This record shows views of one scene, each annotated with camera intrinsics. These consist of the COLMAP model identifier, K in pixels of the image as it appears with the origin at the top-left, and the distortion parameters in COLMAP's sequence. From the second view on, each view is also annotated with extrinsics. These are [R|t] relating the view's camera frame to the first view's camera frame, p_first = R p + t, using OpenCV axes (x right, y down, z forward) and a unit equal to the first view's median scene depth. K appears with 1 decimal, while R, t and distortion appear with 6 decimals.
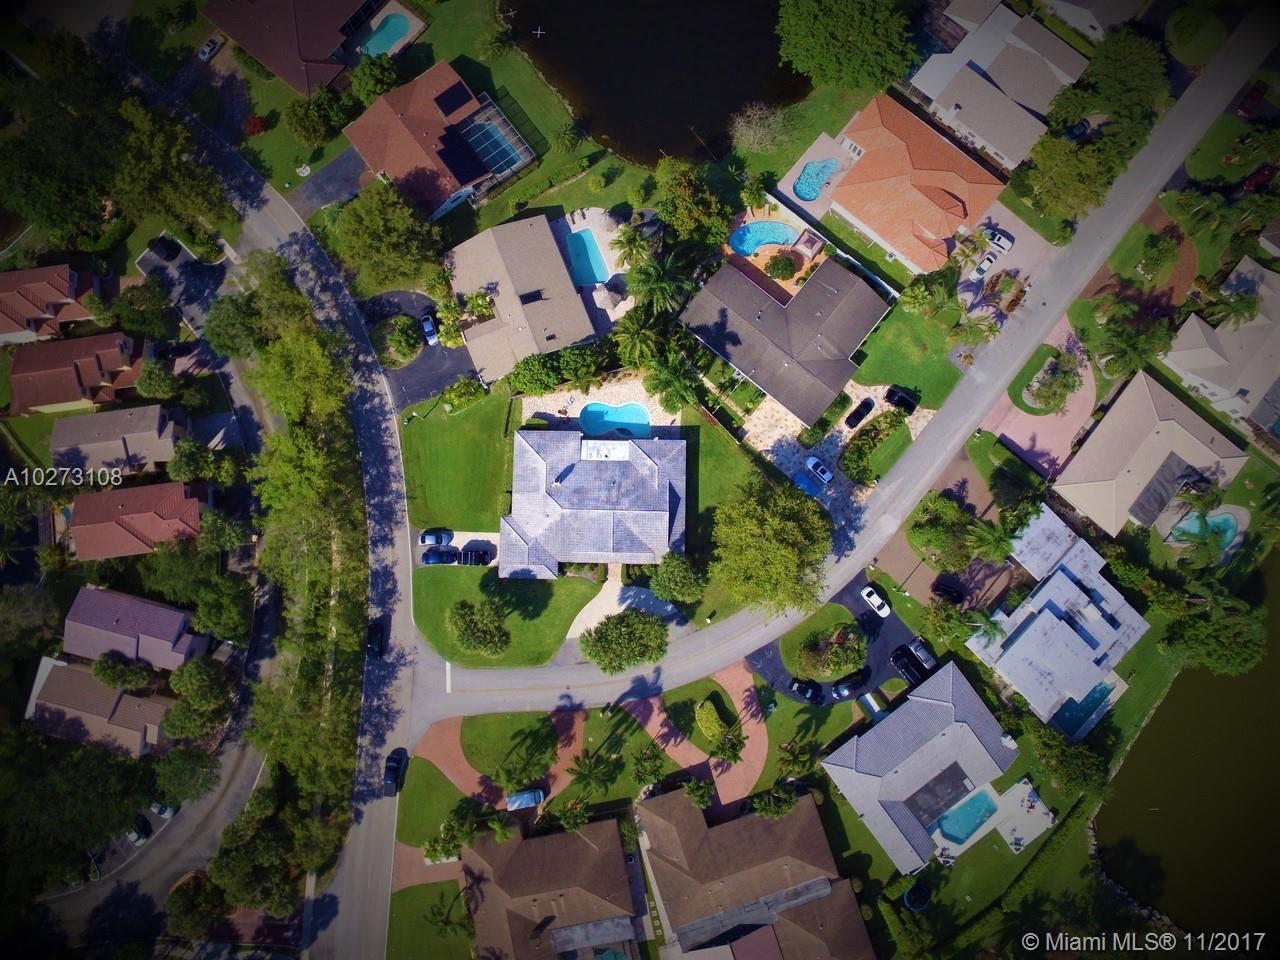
lens RADIAL K [[870.3, 0, 626.1], [0, 870.3, 462.2], [0, 0, 1]] dist [-0.127436, 0.094665]
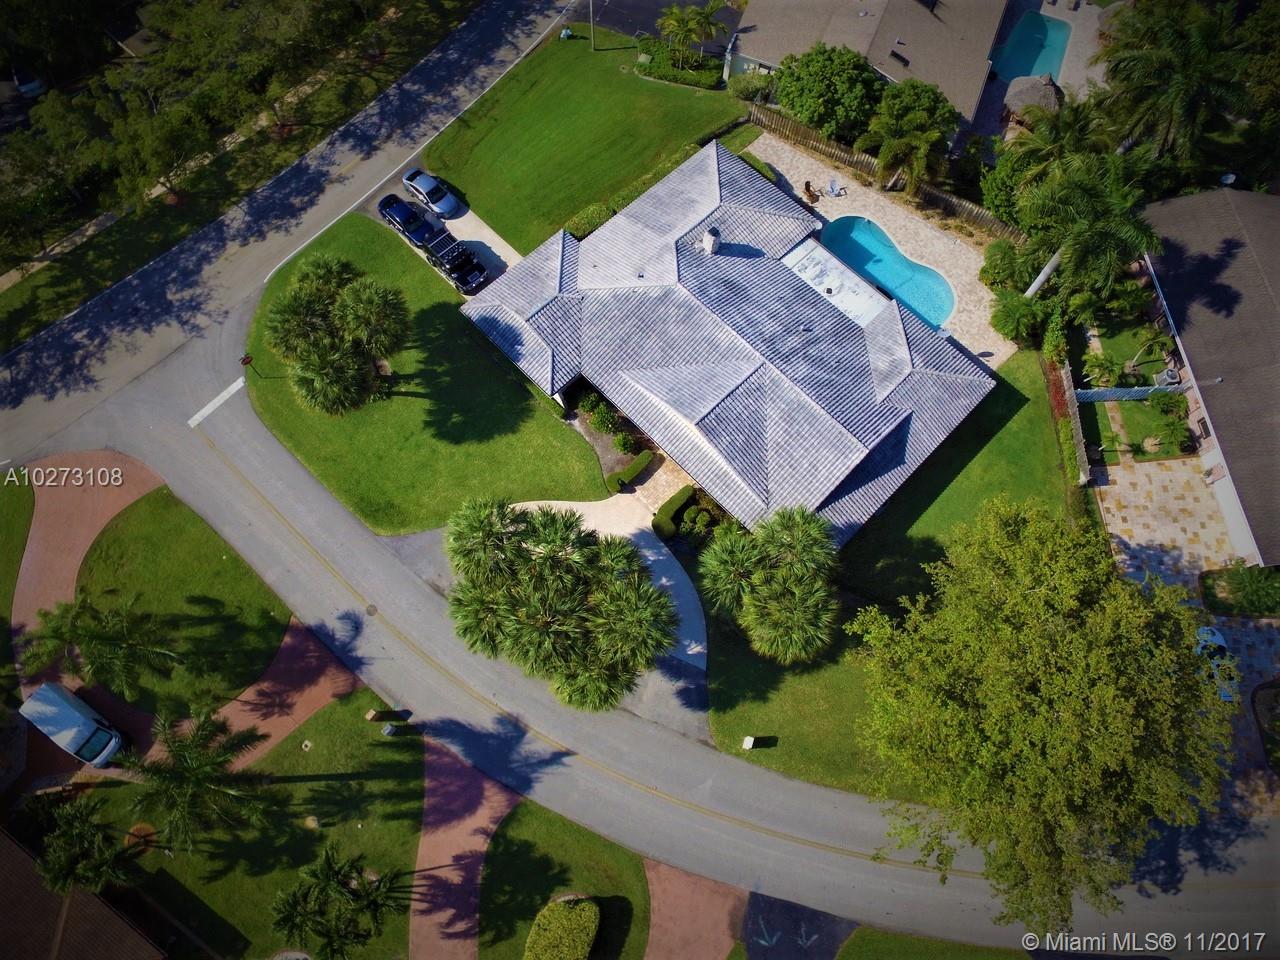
lens RADIAL K [[870.3, 0, 626.1], [0, 870.3, 462.2], [0, 0, 1]] dist [-0.127436, 0.094665]
pose [[0.710082, 0.661311, -0.241767, 0.066428], [-0.701972, 0.691672, -0.169781, 0.197871], [0.054946, 0.290272, 0.955365, 0.604844]]
